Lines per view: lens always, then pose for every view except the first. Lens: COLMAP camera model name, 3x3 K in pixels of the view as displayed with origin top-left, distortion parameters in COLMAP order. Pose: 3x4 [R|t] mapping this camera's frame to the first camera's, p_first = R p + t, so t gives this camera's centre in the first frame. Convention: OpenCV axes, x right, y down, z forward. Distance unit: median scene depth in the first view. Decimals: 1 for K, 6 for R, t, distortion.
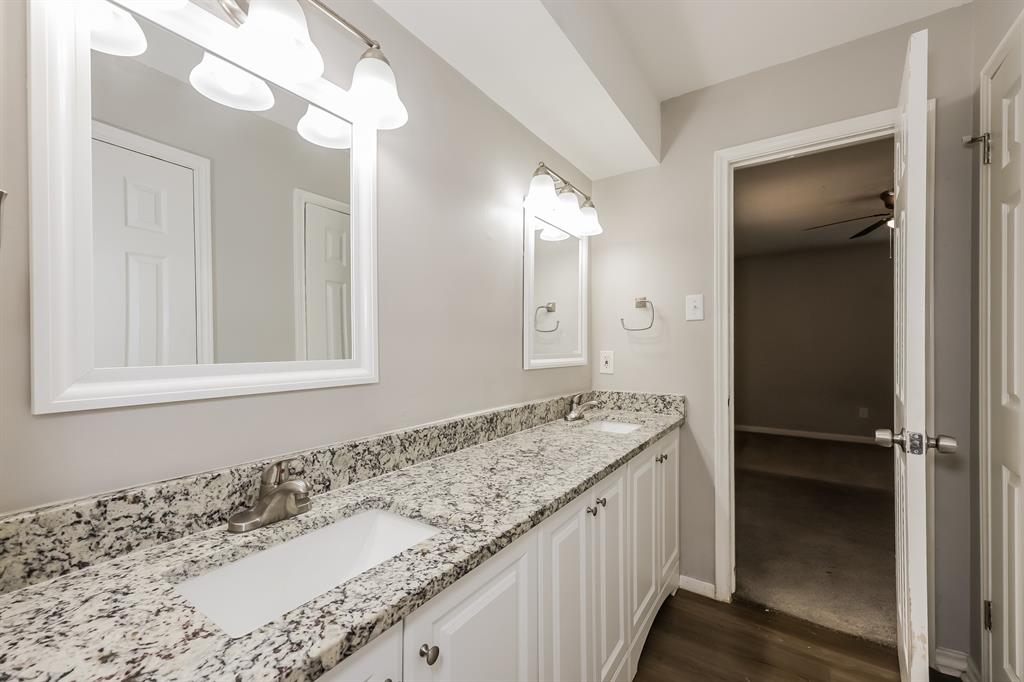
lens RADIAL K [[414.1, 0, 515.5], [0, 414.1, 345.5], [0, 0, 1]] dist [0.001979, 0.000184]
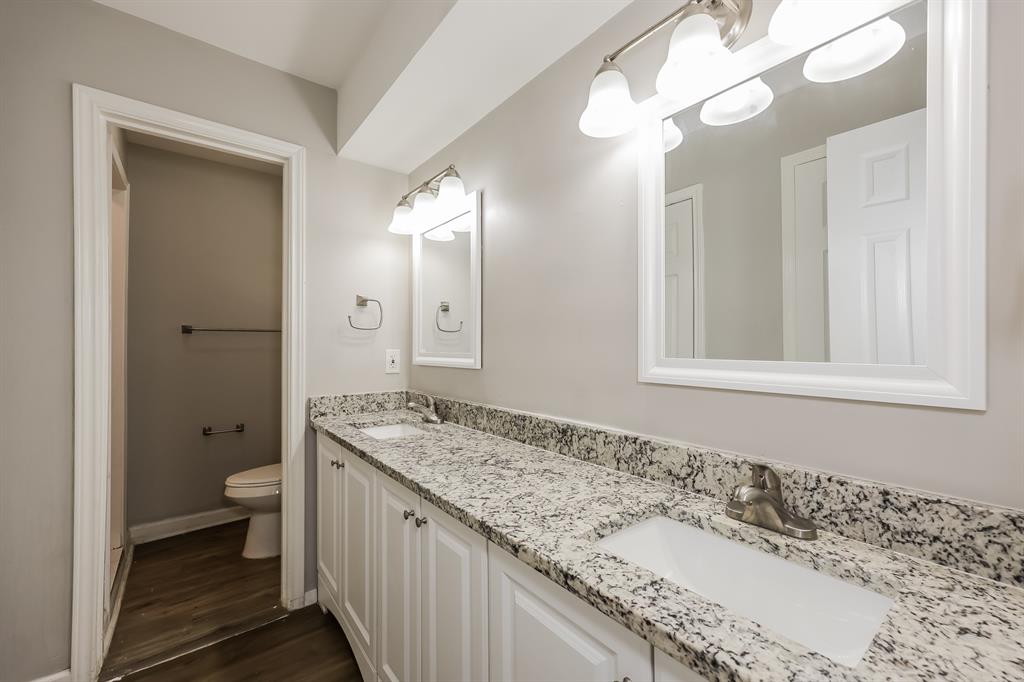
lens RADIAL K [[414.1, 0, 515.5], [0, 414.1, 345.5], [0, 0, 1]] dist [0.001979, 0.000184]
pose [[-0.302928, 0.001962, -0.953011, 0.857900], [0.004873, 0.999988, 0.000510, 0.001850], [0.953001, -0.004489, -0.302934, 1.268856]]
